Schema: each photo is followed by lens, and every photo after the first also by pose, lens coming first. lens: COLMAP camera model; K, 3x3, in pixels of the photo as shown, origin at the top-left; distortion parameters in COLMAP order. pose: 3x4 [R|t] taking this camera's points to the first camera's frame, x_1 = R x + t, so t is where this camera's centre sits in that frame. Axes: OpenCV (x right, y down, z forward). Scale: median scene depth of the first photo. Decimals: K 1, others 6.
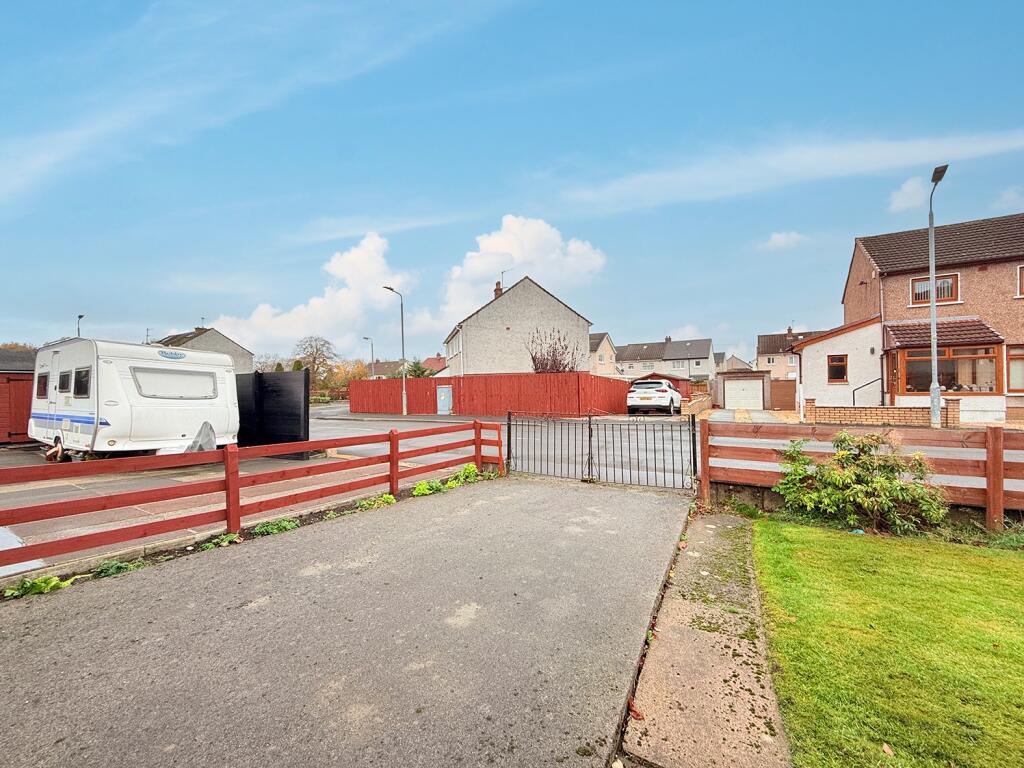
lens RADIAL K [[407.2, 0, 509.7], [0, 407.2, 386.0], [0, 0, 1]] dist [-0.003109, 0.000220]
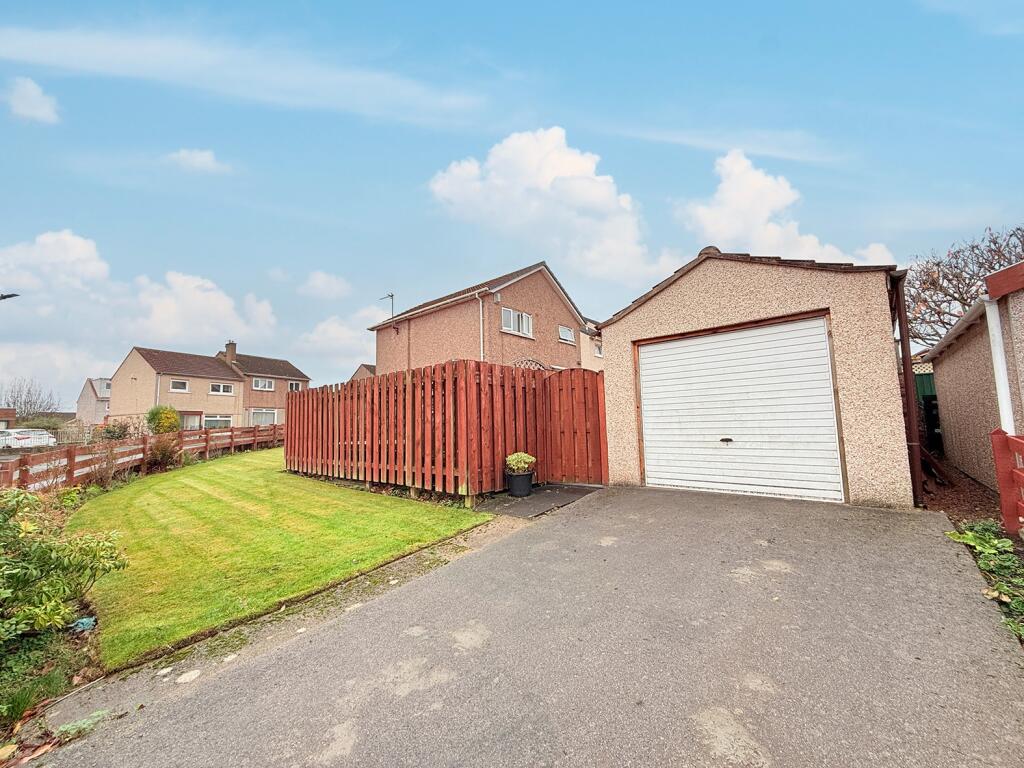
lens RADIAL K [[407.2, 0, 509.7], [0, 407.2, 386.0], [0, 0, 1]] dist [-0.003109, 0.000220]
pose [[-0.986579, 0.065651, 0.149504, -0.008248], [0.052372, 0.994465, -0.091091, 0.061733], [-0.154657, -0.082039, -0.984556, 1.900147]]
